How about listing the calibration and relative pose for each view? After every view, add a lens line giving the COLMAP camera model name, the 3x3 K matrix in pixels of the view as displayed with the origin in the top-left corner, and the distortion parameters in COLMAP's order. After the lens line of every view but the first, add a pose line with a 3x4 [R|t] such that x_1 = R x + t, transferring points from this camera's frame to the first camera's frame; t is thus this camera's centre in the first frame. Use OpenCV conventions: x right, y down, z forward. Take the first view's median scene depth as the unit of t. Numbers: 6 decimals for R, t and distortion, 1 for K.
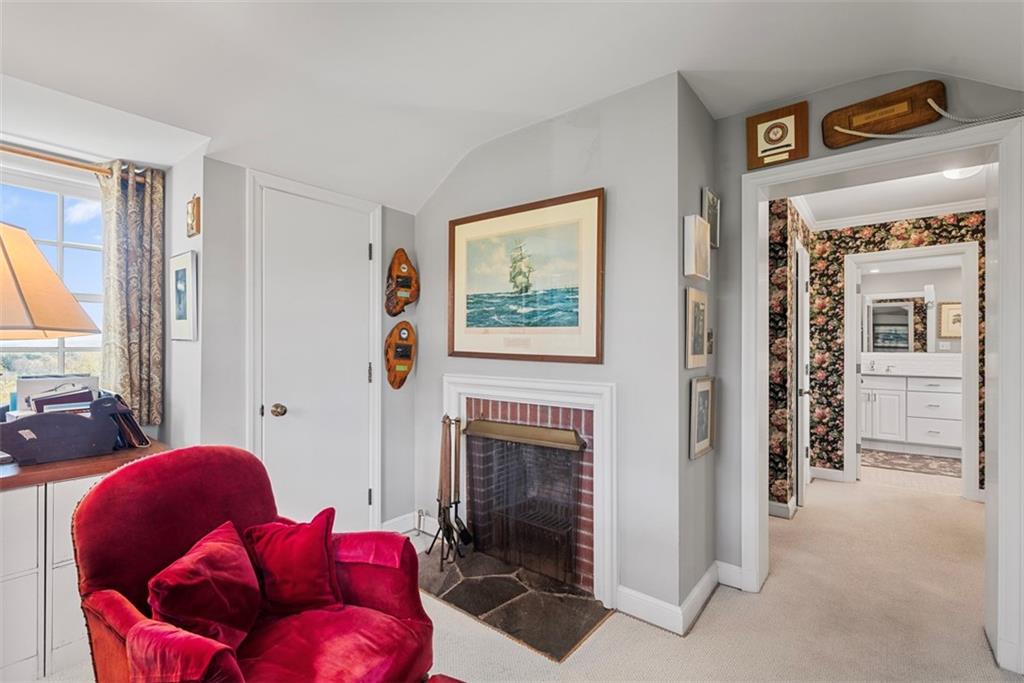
lens RADIAL K [[462.0, 0, 514.8], [0, 462.0, 344.8], [0, 0, 1]] dist [-0.002614, -0.000295]
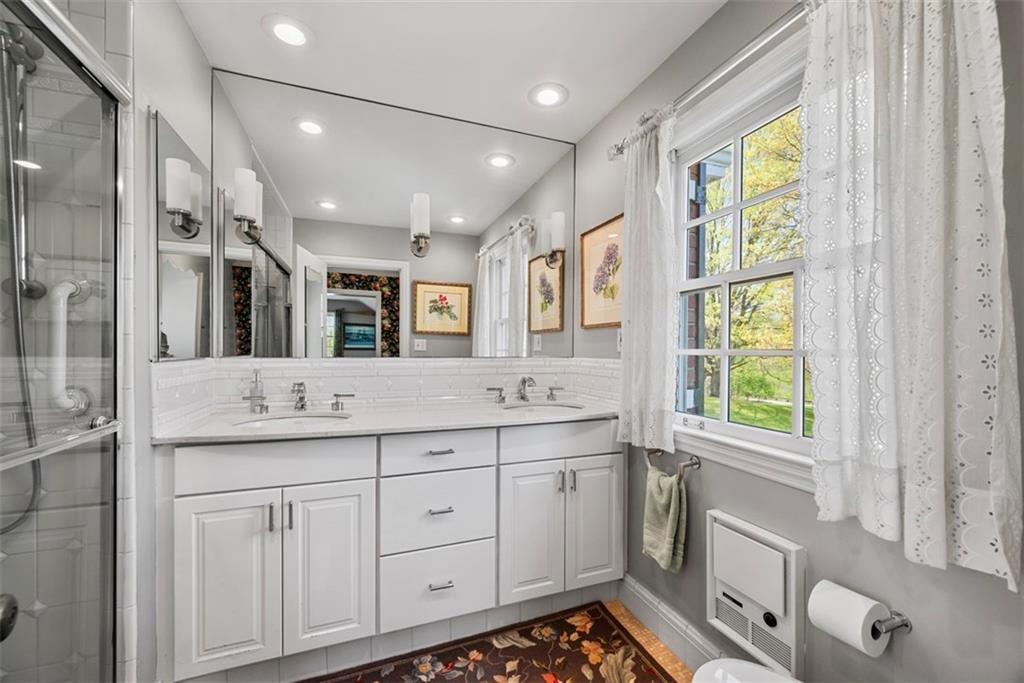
lens RADIAL K [[402.7, 0, 513.8], [0, 402.7, 348.6], [0, 0, 1]] dist [-0.001702, 0.000137]
pose [[0.505561, -0.001284, 0.862790, 0.484160], [-0.000093, 0.999999, 0.001543, 0.006568], [-0.862791, -0.000860, 0.505560, 0.573841]]
